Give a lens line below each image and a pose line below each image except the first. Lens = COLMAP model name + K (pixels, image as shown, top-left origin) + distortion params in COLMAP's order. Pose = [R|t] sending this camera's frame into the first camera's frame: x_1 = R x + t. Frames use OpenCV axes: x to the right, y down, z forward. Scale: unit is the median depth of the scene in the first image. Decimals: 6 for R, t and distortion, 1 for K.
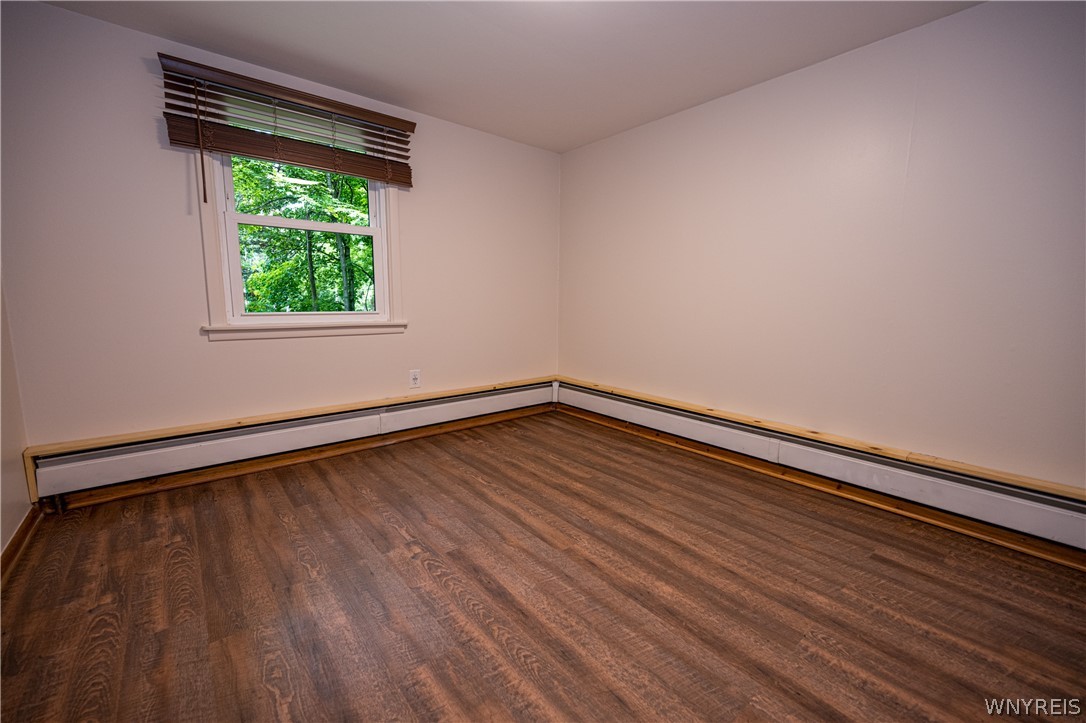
lens RADIAL K [[444.9, 0, 544.8], [0, 444.9, 363.0], [0, 0, 1]] dist [-0.001419, 0.000455]
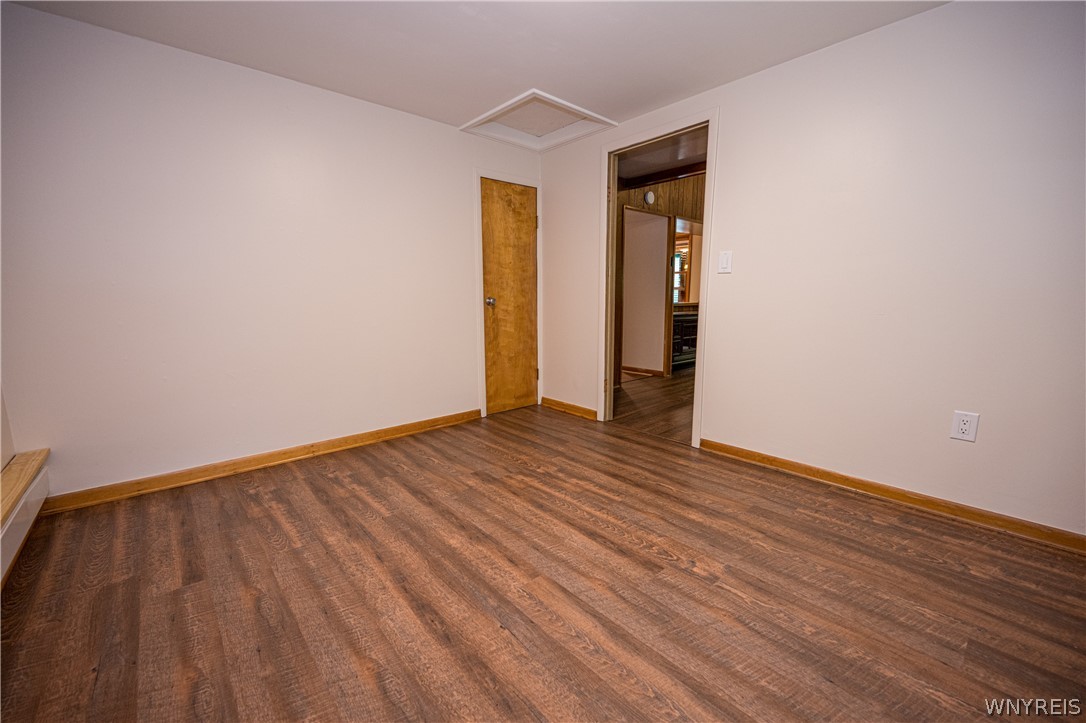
lens RADIAL K [[444.9, 0, 548.4], [0, 444.9, 364.4], [0, 0, 1]] dist [-0.001419, 0.000455]
pose [[-0.999157, -0.002183, -0.041002, 0.065540], [-0.014174, 0.955537, 0.294529, -0.269609], [0.038535, 0.294862, -0.954763, 1.834379]]
